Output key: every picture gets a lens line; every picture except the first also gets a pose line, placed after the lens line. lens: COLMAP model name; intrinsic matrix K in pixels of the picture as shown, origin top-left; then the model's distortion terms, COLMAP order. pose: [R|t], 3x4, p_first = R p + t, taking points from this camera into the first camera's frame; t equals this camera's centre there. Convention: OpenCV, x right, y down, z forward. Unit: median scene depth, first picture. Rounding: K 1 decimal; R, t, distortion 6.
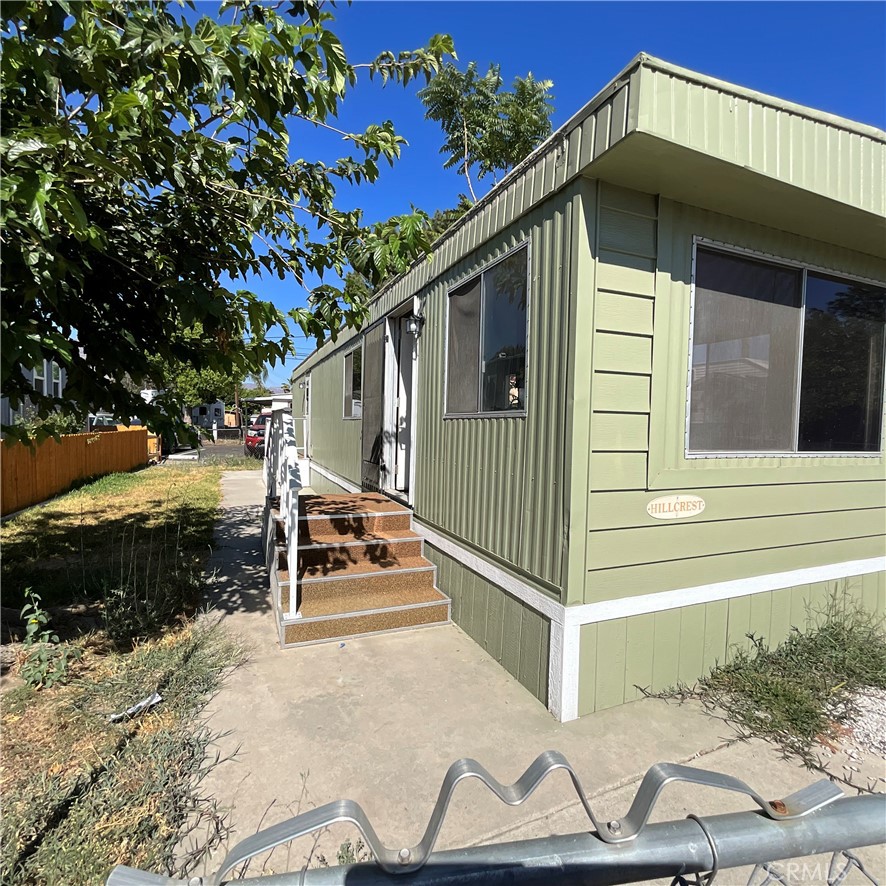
lens RADIAL K [[477.1, 0, 443.0], [0, 477.1, 443.0], [0, 0, 1]] dist [0.001072, -0.000024]
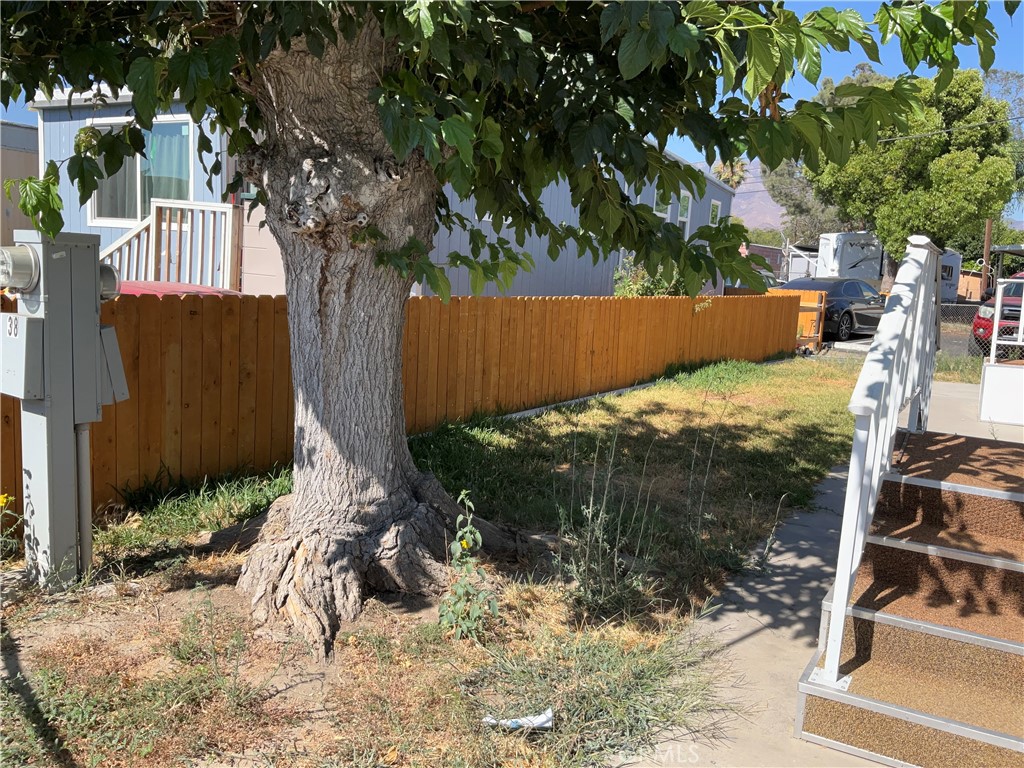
lens RADIAL K [[843.1, 0, 512.0], [0, 843.1, 384.0], [0, 0, 1]] dist [0.132126, -0.176952]
pose [[0.619377, 0.115188, -0.776598, 0.060409], [-0.065389, 0.993310, 0.095180, 0.012809], [0.782366, -0.008171, 0.622765, 0.141981]]
